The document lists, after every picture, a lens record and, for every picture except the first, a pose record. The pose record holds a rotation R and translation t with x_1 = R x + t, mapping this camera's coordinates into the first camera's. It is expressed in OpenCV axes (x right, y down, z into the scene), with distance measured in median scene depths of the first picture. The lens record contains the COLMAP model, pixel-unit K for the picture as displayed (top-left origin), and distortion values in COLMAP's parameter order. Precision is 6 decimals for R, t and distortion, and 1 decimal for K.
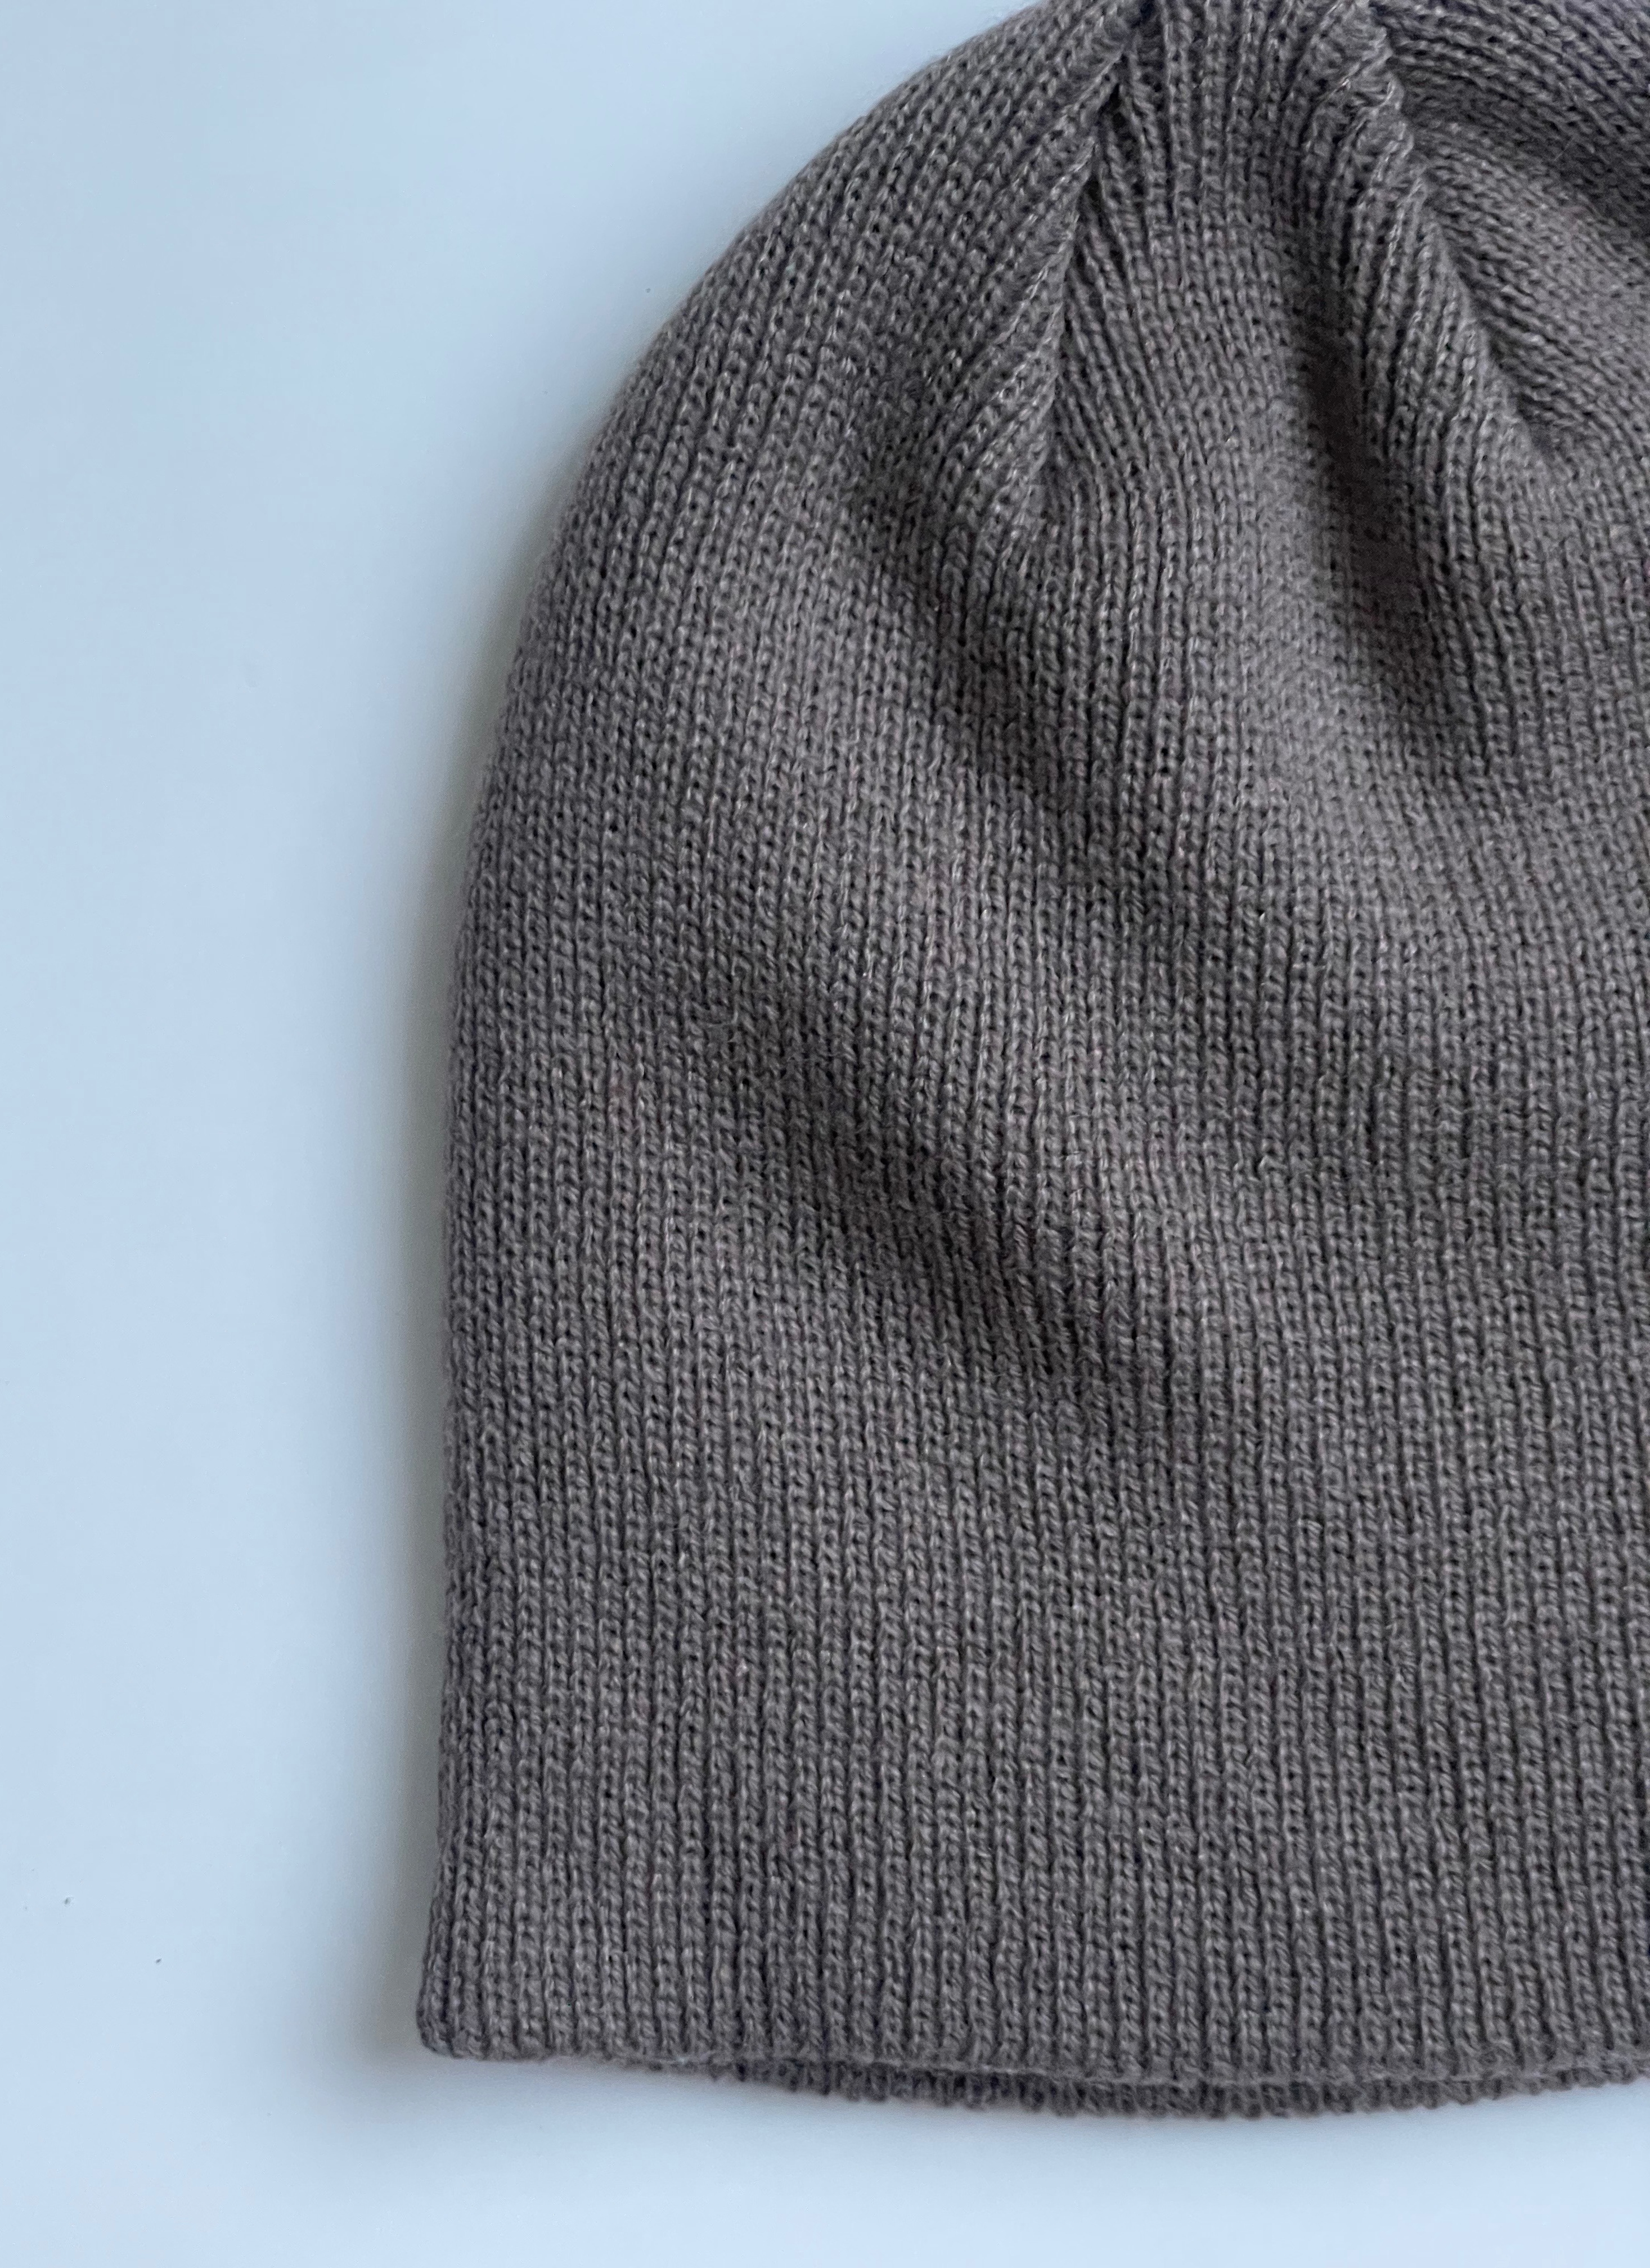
lens RADIAL K [[3334.0, 0, 825.0], [0, 3334.0, 1134.0], [0, 0, 1]] dist [0.049916, -0.120698]
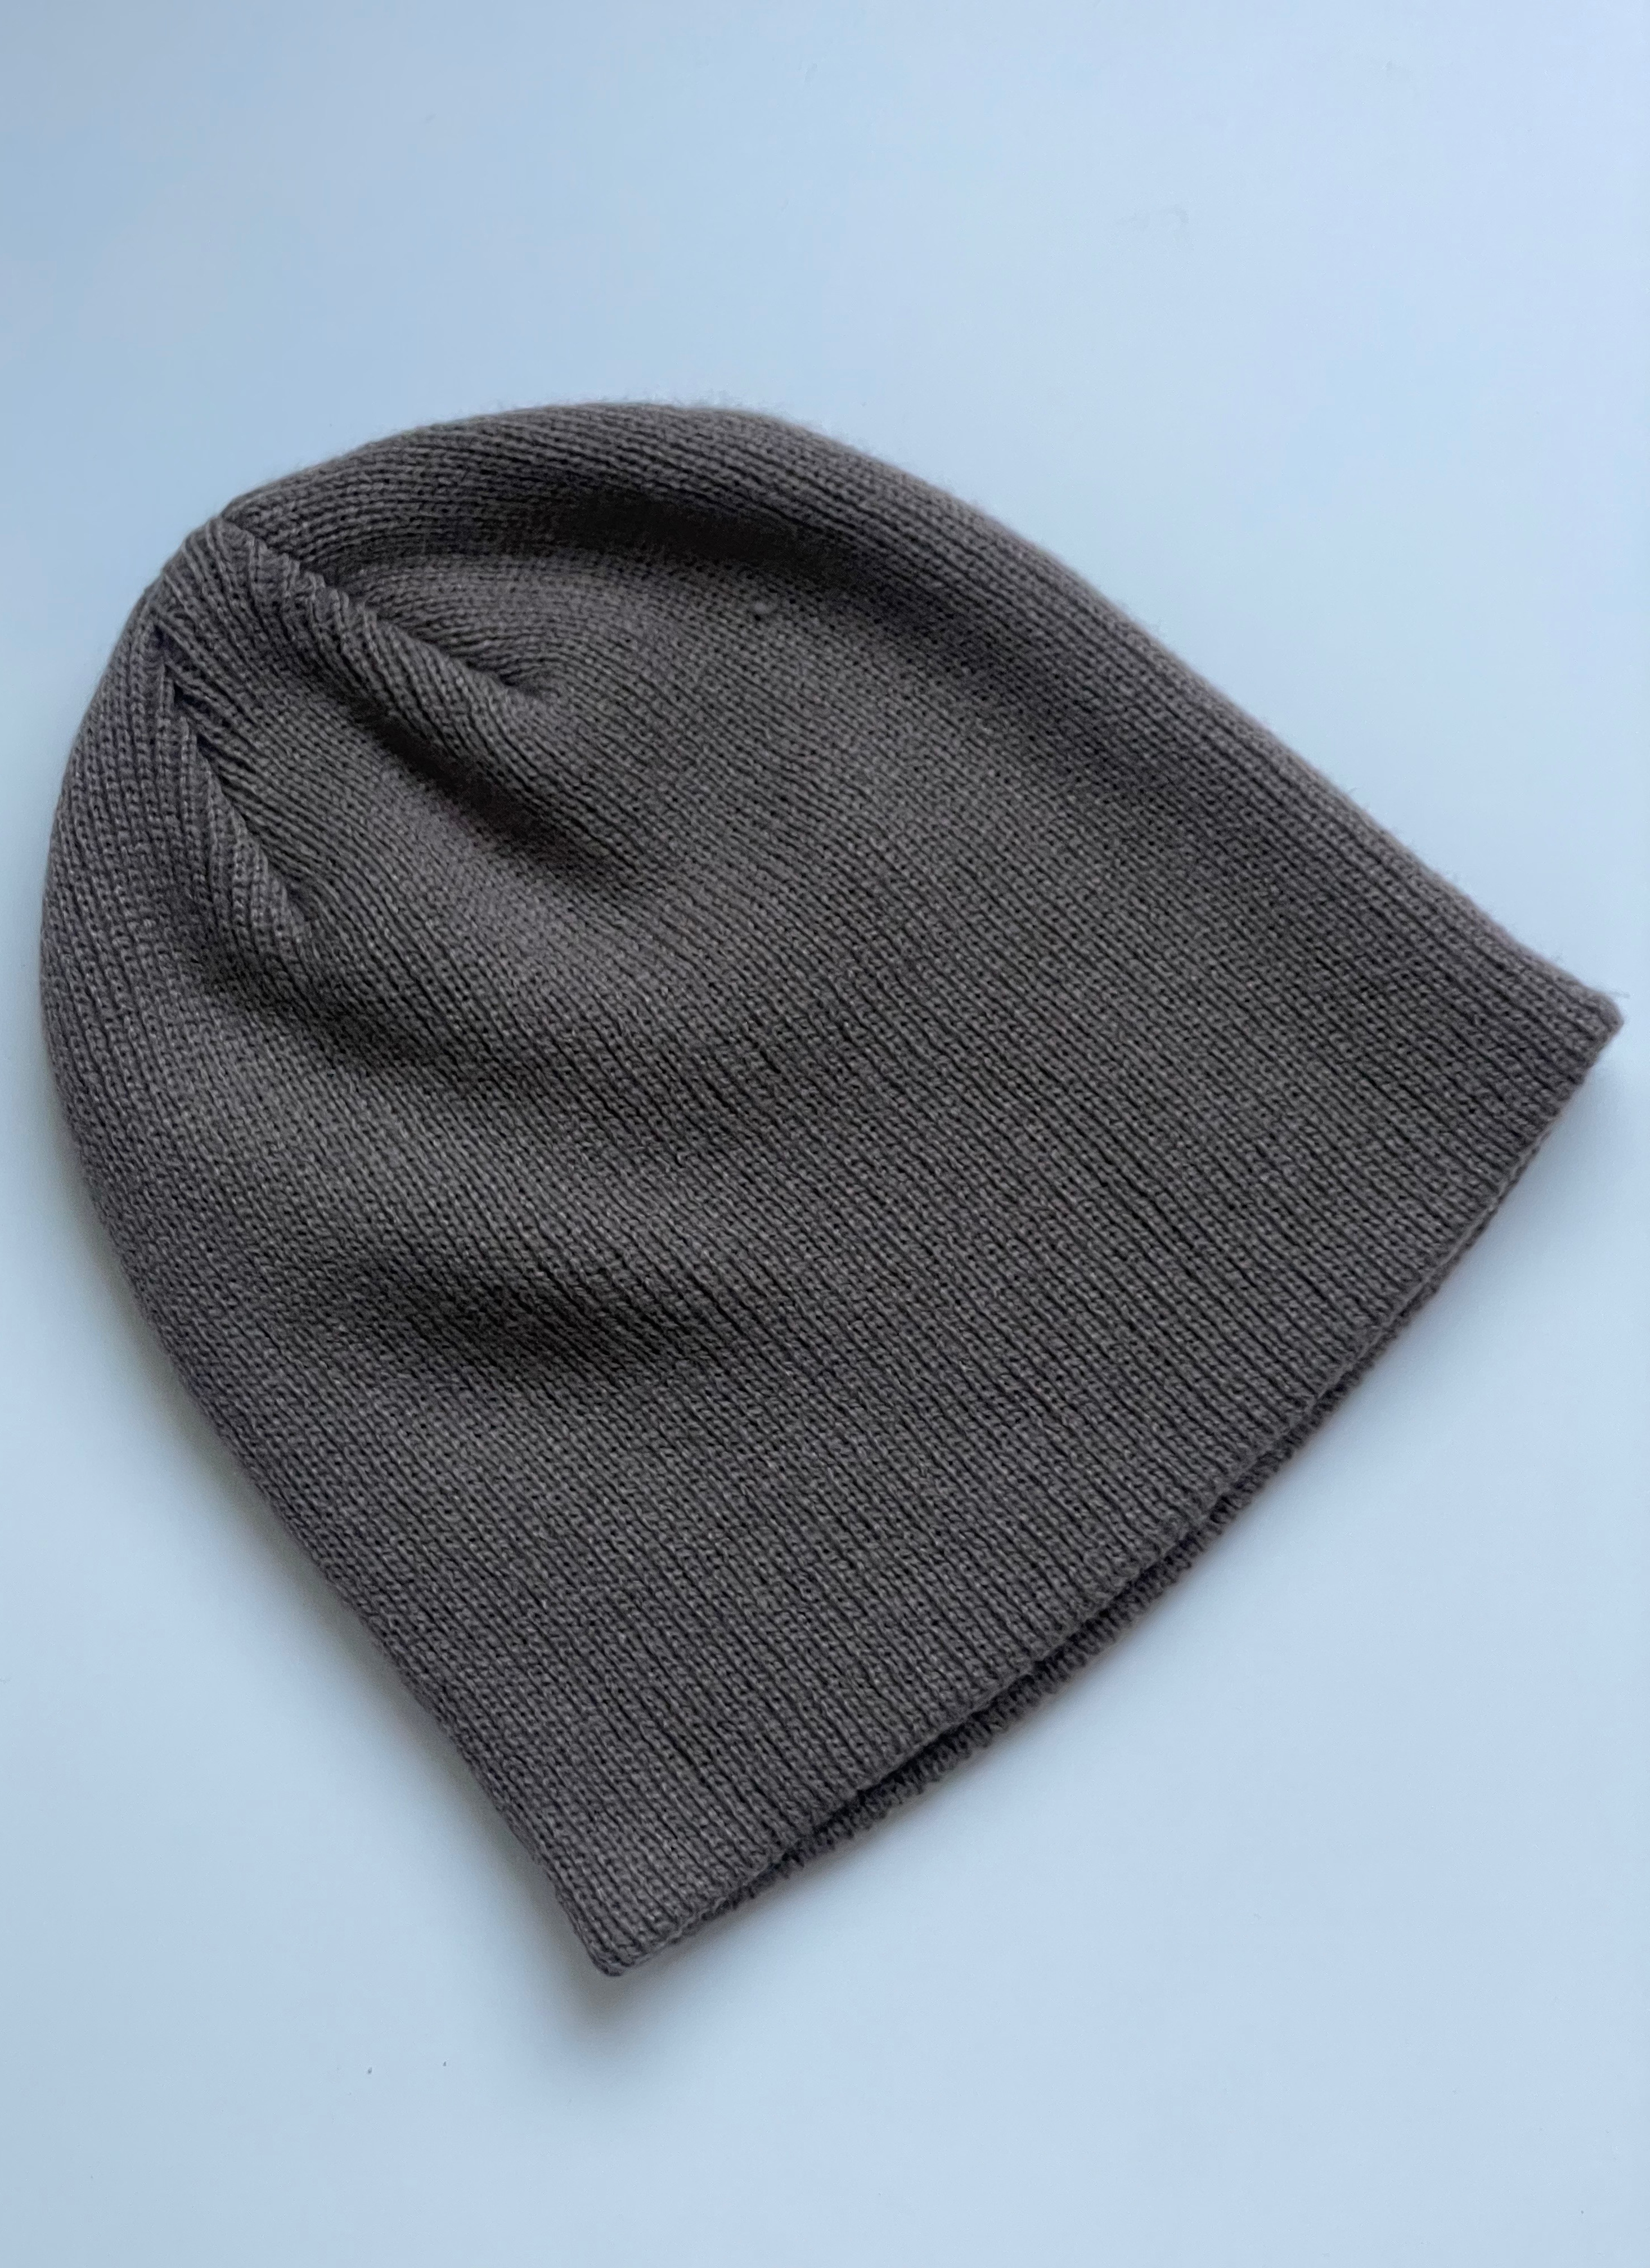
lens RADIAL K [[3334.0, 0, 825.0], [0, 3334.0, 1134.0], [0, 0, 1]] dist [0.049916, -0.120698]
pose [[0.783195, -0.618357, 0.065107, 0.089714], [0.621693, 0.777077, -0.098231, 0.190580], [0.010149, 0.117410, 0.993032, -0.517510]]
